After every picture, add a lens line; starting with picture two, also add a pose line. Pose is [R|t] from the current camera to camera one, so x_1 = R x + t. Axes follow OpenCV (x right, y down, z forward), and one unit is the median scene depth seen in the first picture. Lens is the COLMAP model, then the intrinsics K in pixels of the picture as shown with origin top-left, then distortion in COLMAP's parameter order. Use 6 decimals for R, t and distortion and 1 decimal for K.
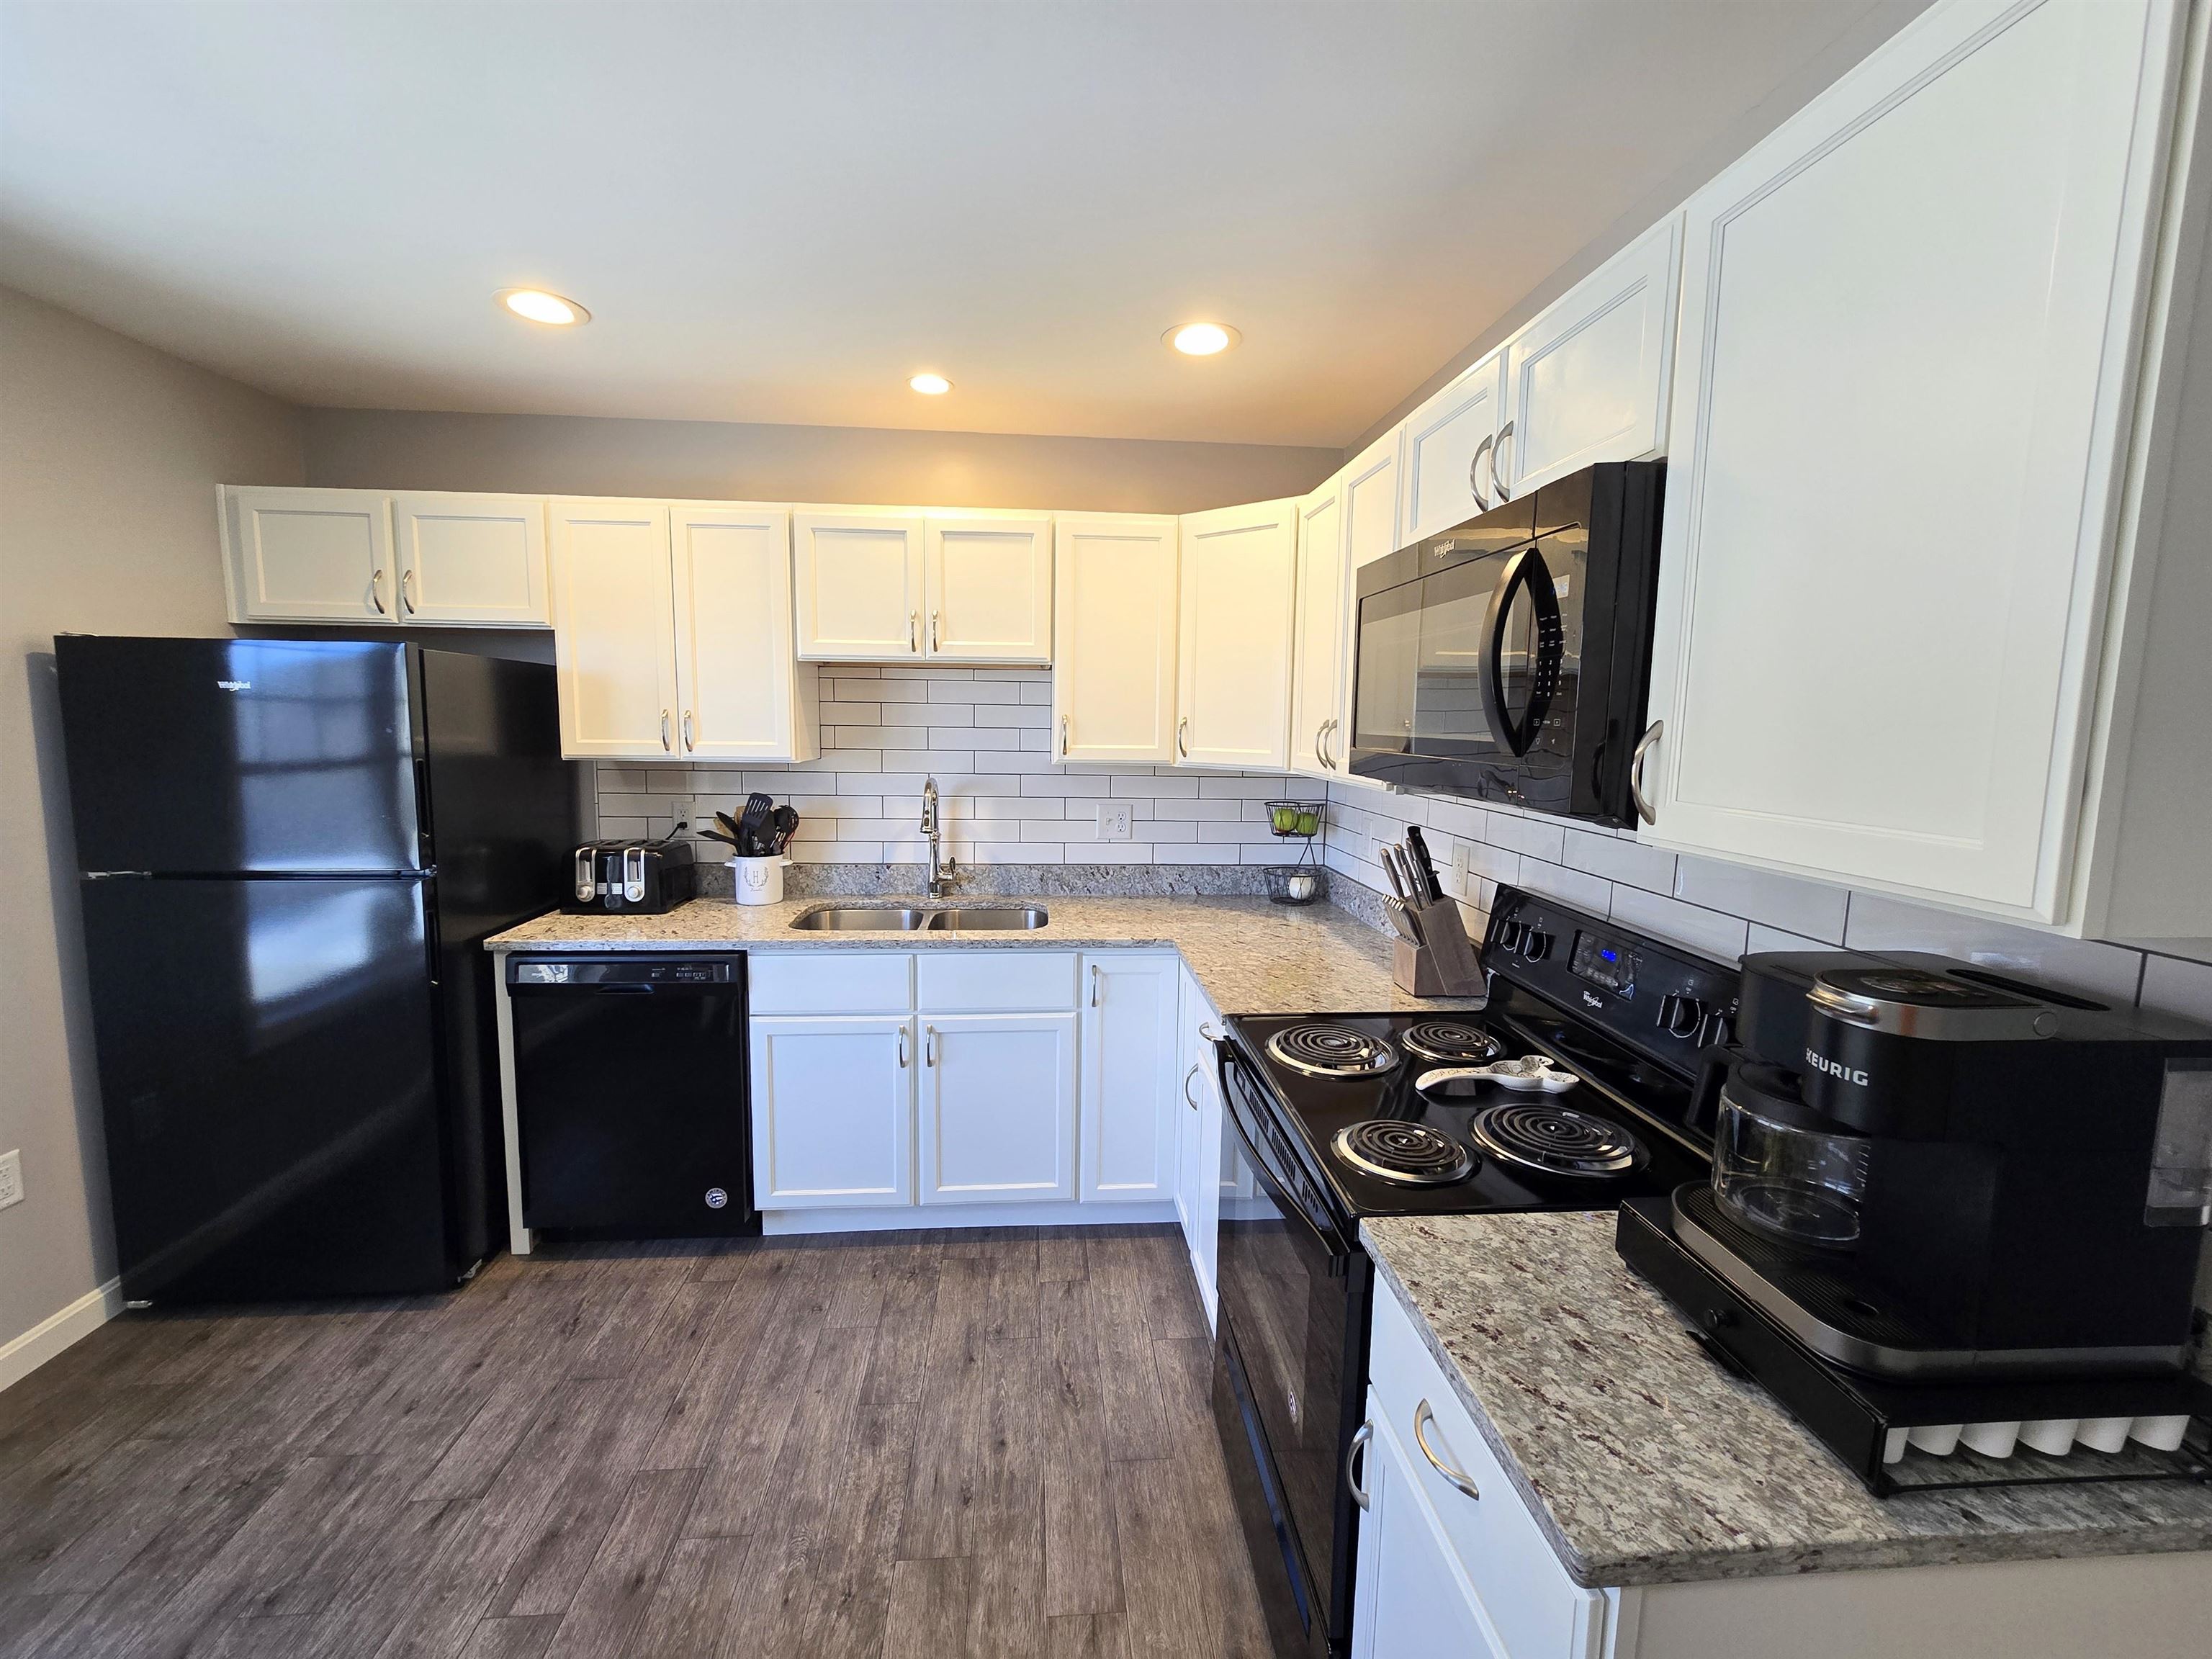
lens RADIAL K [[905.5, 0, 1091.1], [0, 905.5, 815.7], [0, 0, 1]] dist [-0.003052, 0.000425]
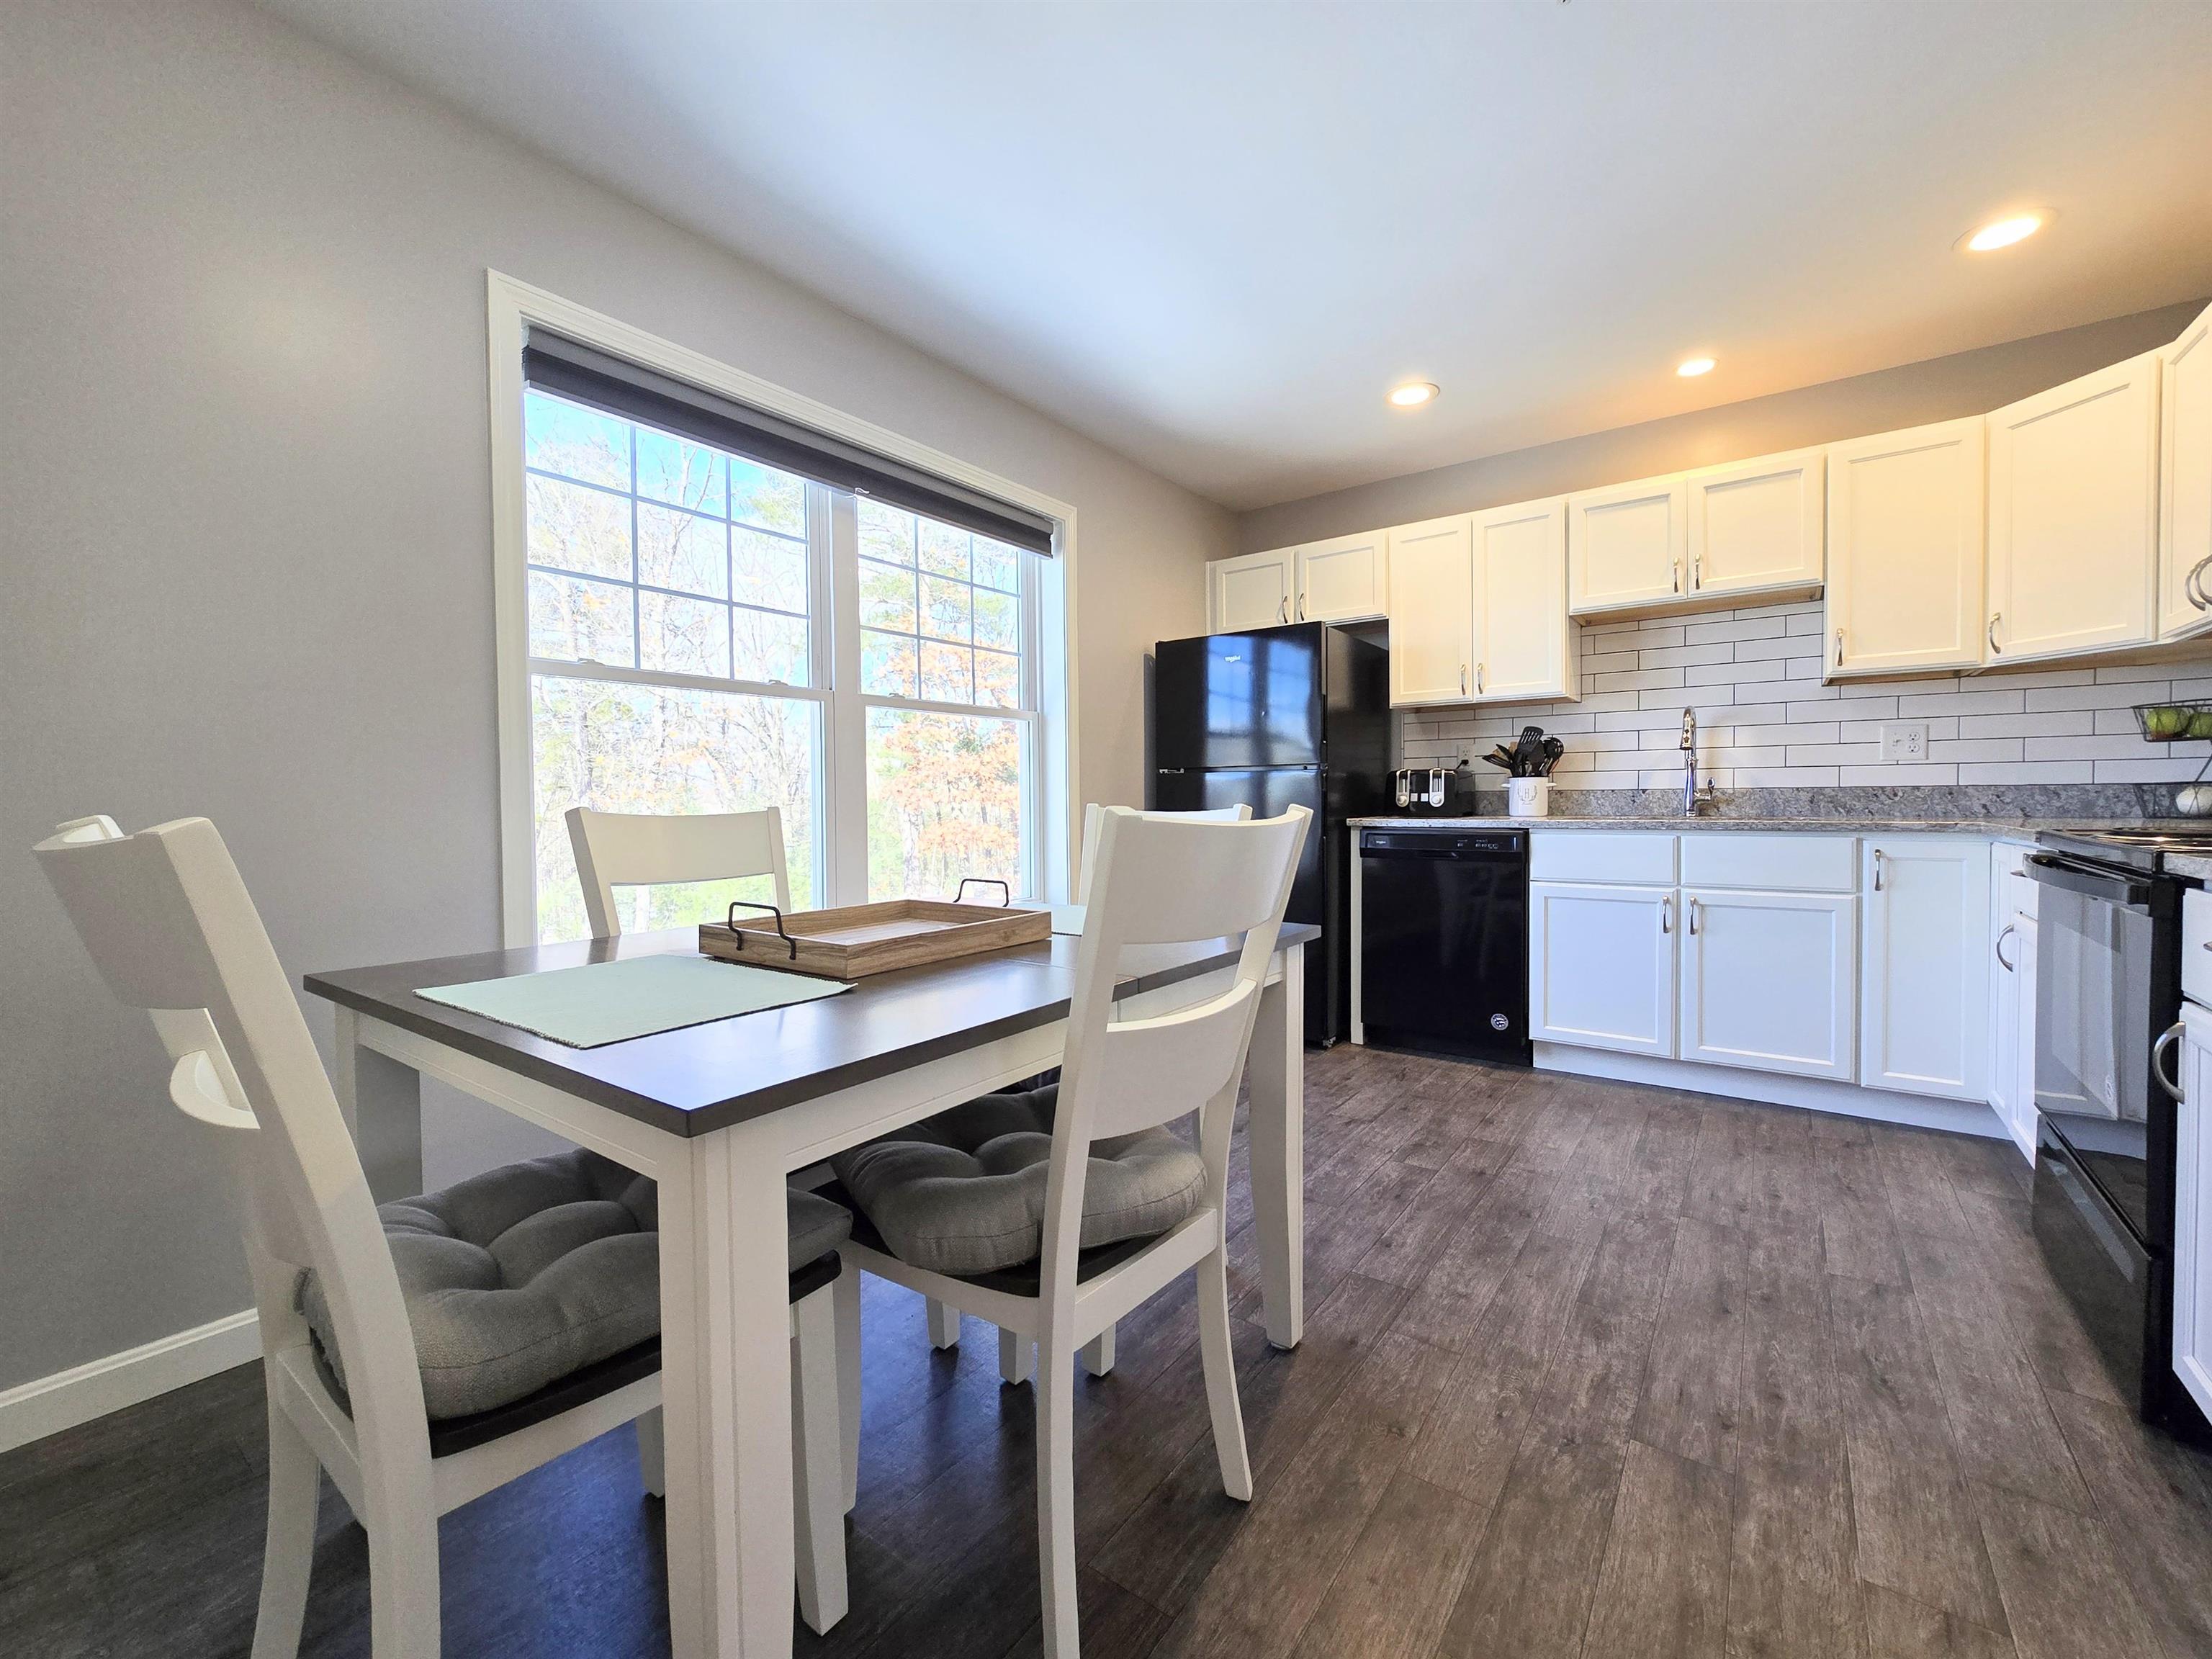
lens RADIAL K [[905.5, 0, 1100.1], [0, 905.5, 831.8], [0, 0, 1]] dist [-0.003052, 0.000425]
pose [[0.757074, -0.006959, -0.653292, 0.005414], [-0.045766, 0.996922, -0.063655, 0.244628], [0.651724, 0.078090, 0.754425, -0.367044]]
